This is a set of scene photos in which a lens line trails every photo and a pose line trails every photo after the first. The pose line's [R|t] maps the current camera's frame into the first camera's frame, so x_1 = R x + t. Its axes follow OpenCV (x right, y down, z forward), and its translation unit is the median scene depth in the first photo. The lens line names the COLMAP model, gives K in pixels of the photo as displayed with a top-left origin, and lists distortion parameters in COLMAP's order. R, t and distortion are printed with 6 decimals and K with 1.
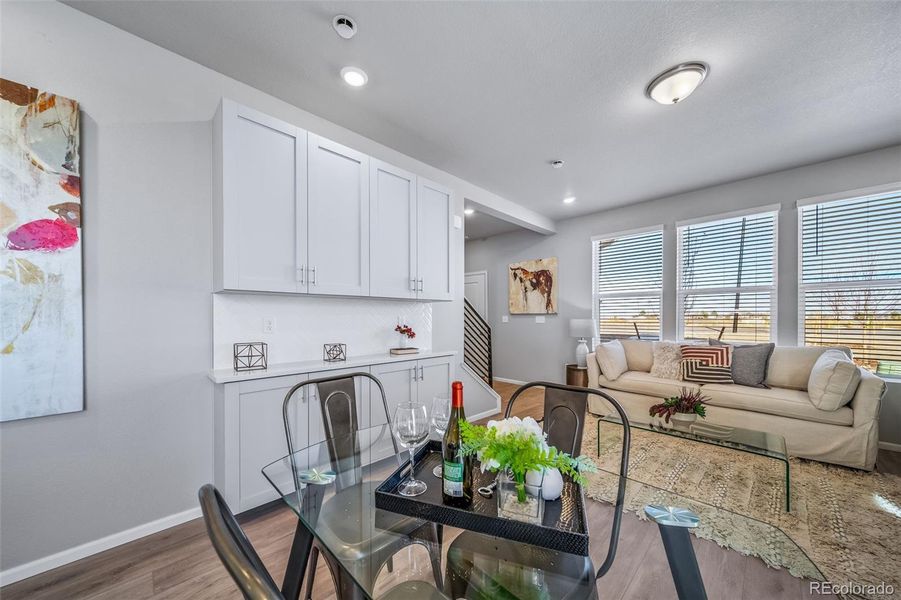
lens RADIAL K [[319.7, 0, 444.2], [0, 319.7, 317.8], [0, 0, 1]] dist [0.001421, -0.000108]
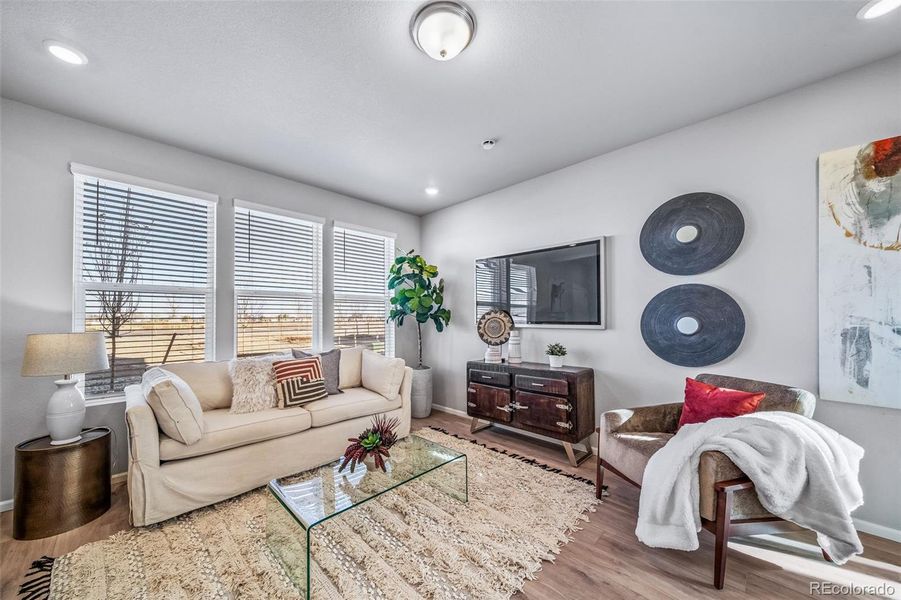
lens RADIAL K [[324.3, 0, 430.5], [0, 324.3, 313.8], [0, 0, 1]] dist [0.000915, -0.000040]
pose [[0.010827, 0.012013, 0.999869, -0.038106], [0.007639, 0.999898, -0.012096, -0.017773], [-0.999912, 0.007769, 0.010734, 0.599779]]
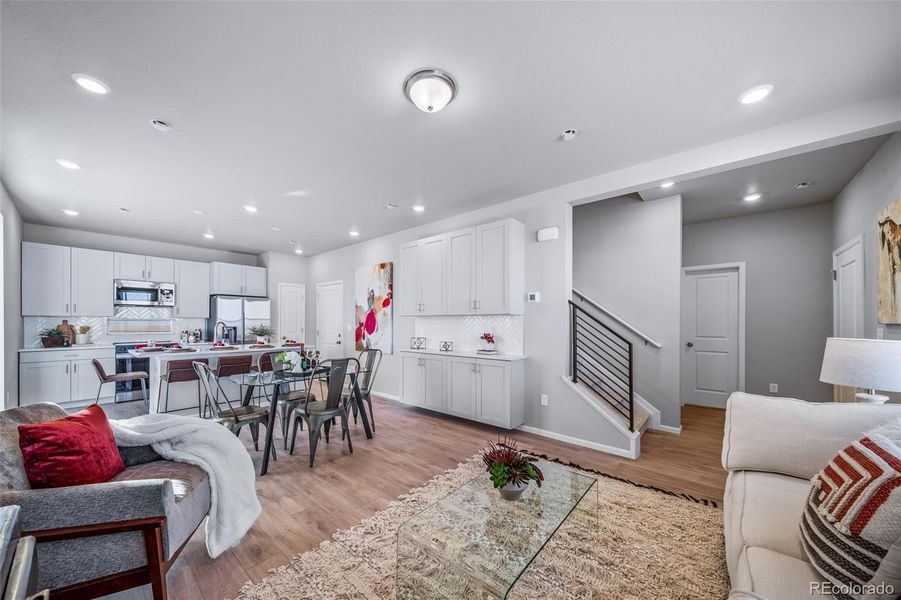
lens RADIAL K [[323.5, 0, 443.7], [0, 323.5, 318.1], [0, 0, 1]] dist [0.002053, 0.000028]
pose [[0.079394, -0.010398, -0.996789, 1.000284], [-0.003818, 0.999935, -0.010735, -0.021708], [0.996836, 0.004658, 0.079349, 0.567083]]
